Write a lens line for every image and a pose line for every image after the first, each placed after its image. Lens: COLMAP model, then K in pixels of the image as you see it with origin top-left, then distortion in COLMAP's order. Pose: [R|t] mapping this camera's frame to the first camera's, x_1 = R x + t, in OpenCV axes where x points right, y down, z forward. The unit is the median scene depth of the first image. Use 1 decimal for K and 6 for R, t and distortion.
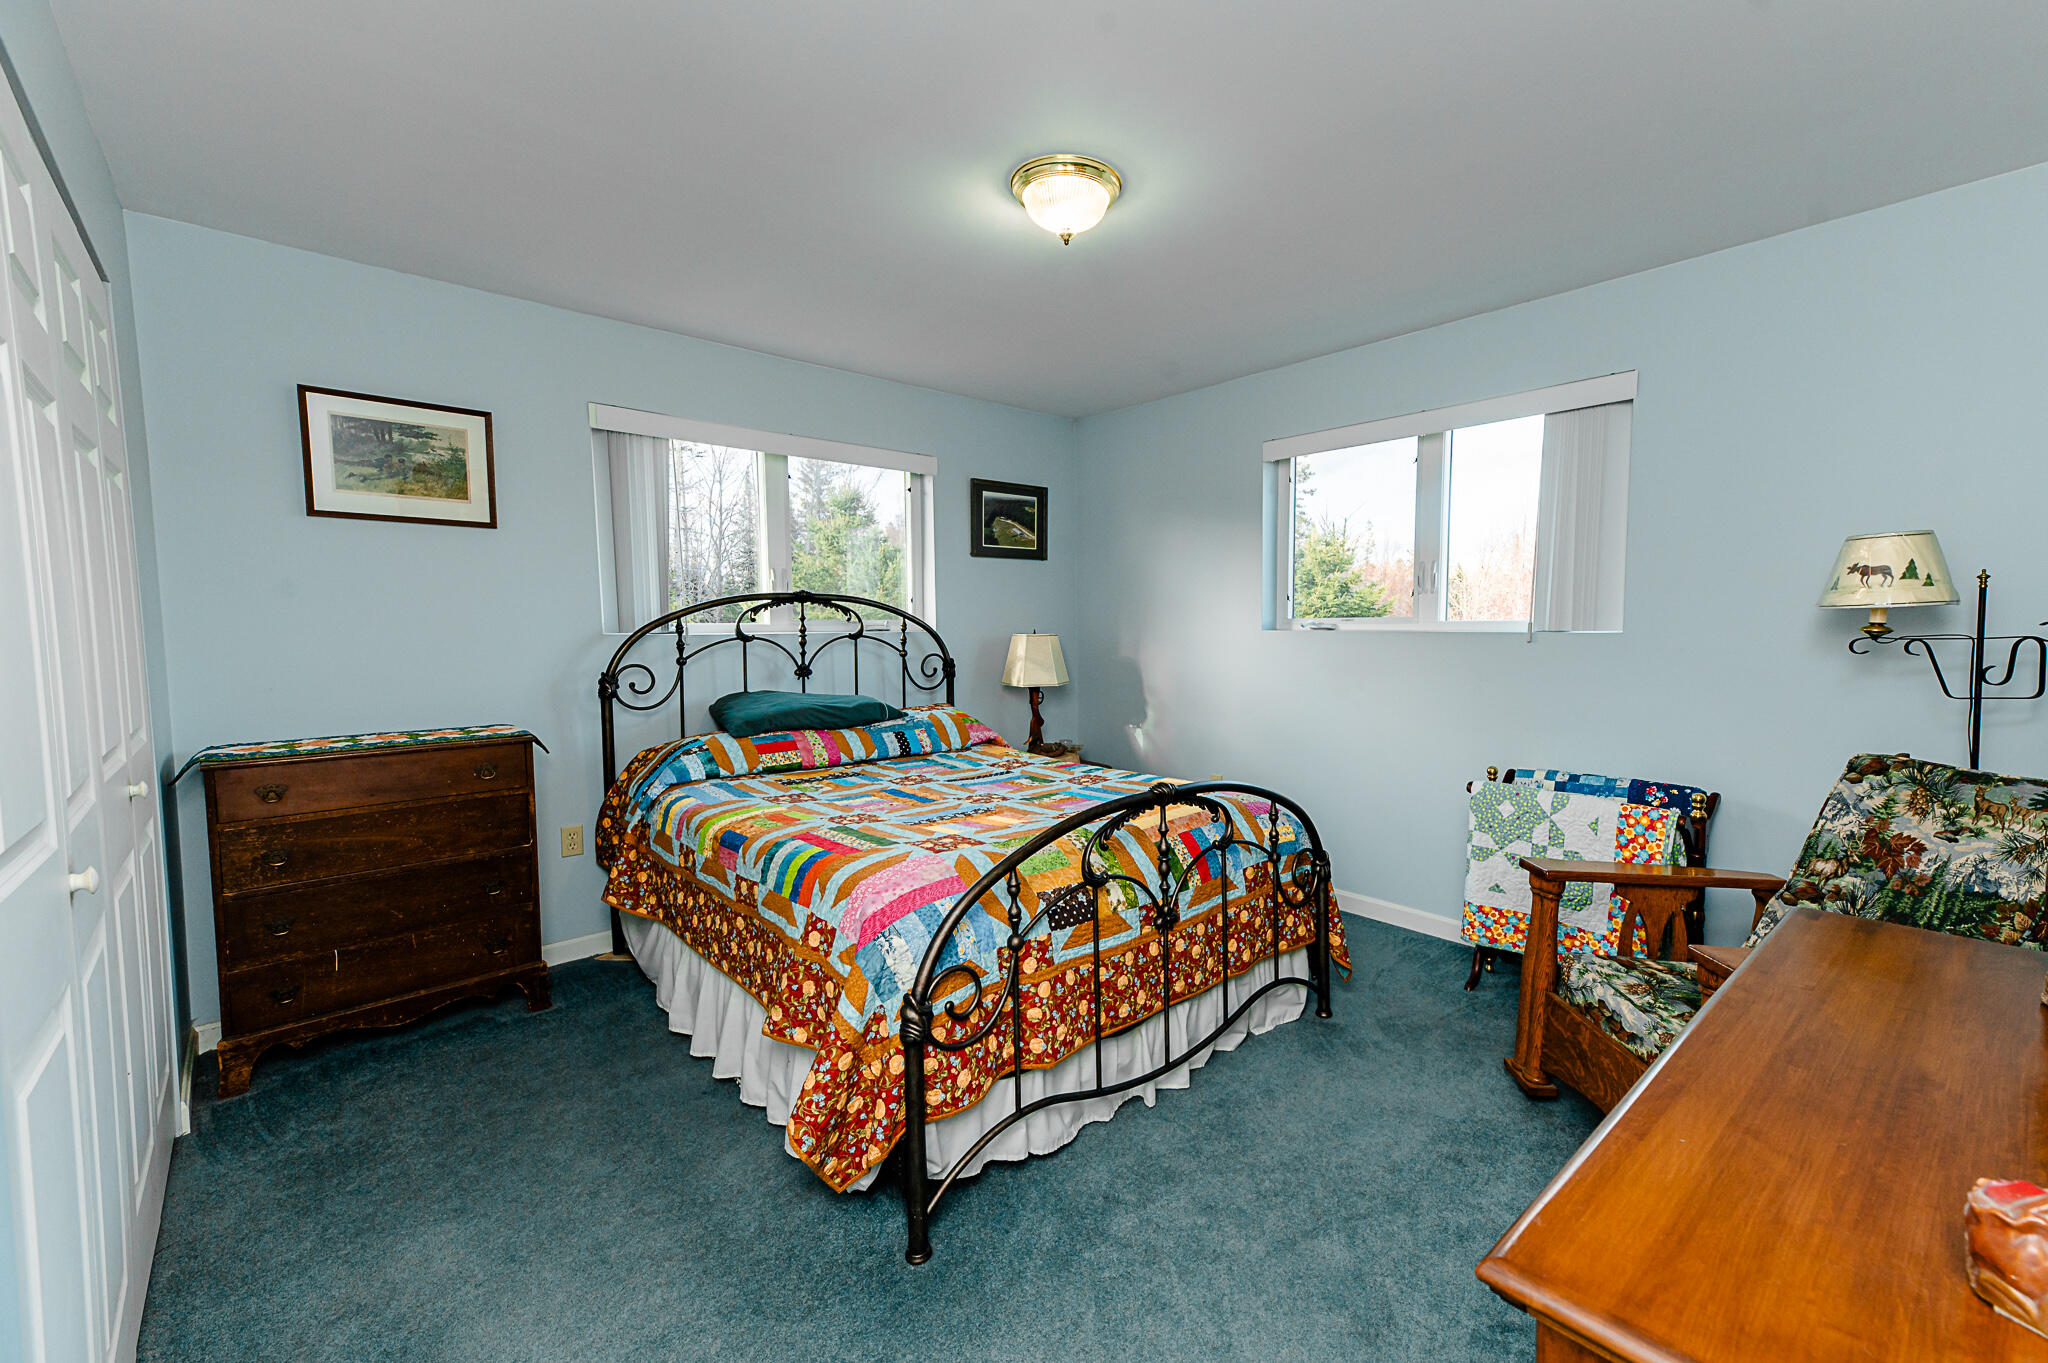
lens RADIAL K [[849.7, 0, 1024.9], [0, 849.7, 681.0], [0, 0, 1]] dist [0.023464, 0.000232]
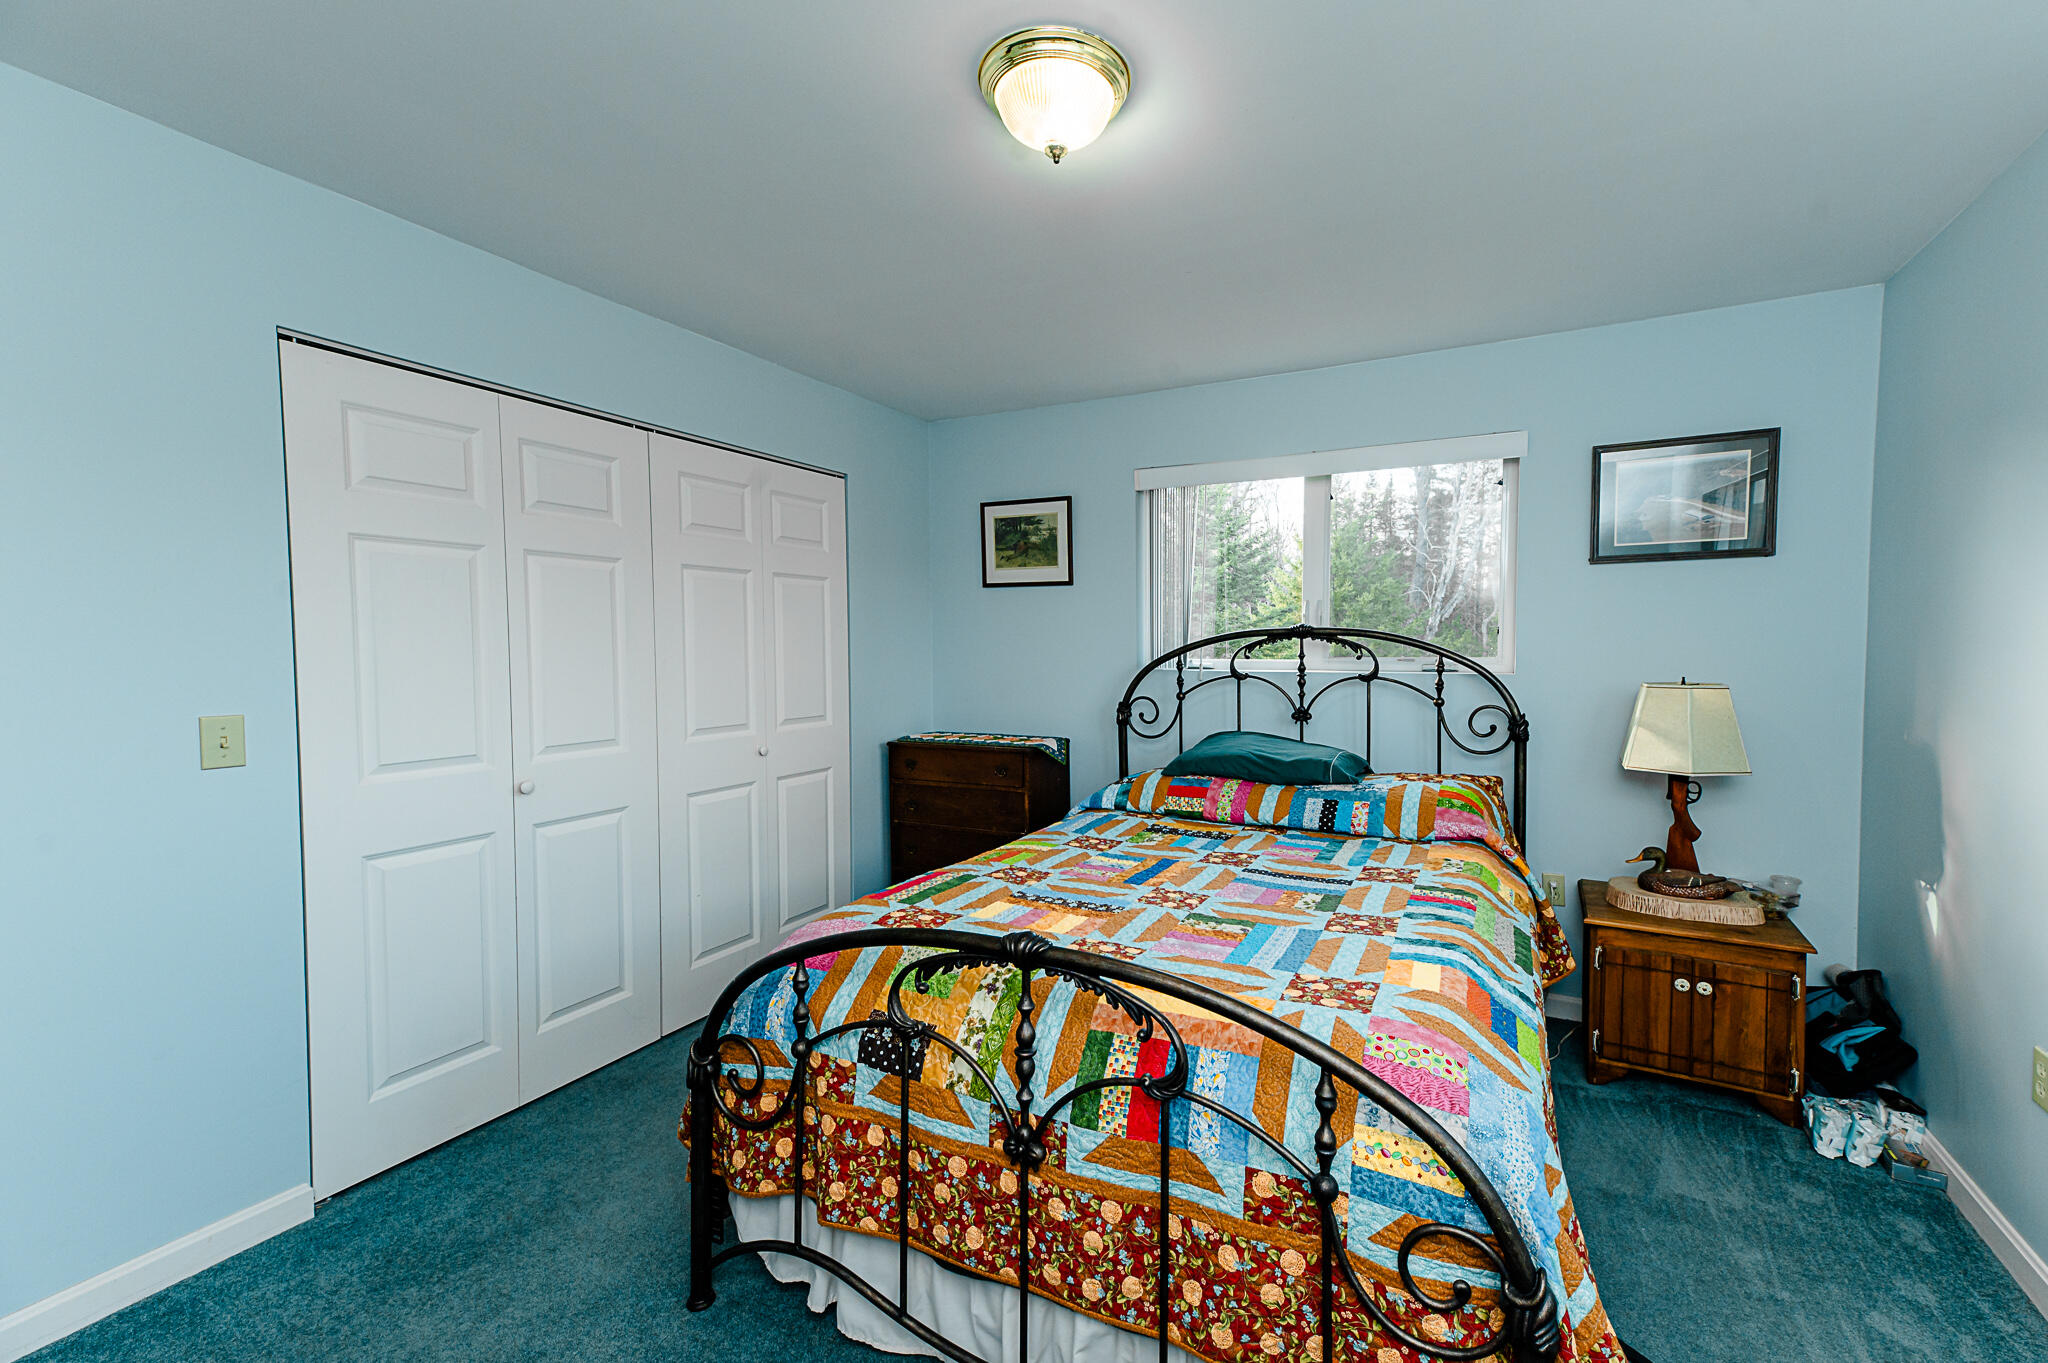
lens RADIAL K [[817.5, 0, 1123.1], [0, 817.5, 678.3], [0, 0, 1]] dist [0.026995, -0.000128]
pose [[0.415092, 0.041177, -0.908847, 0.503929], [-0.061823, 0.997943, 0.016978, -0.060054], [0.907676, 0.049141, 0.416784, 0.533514]]
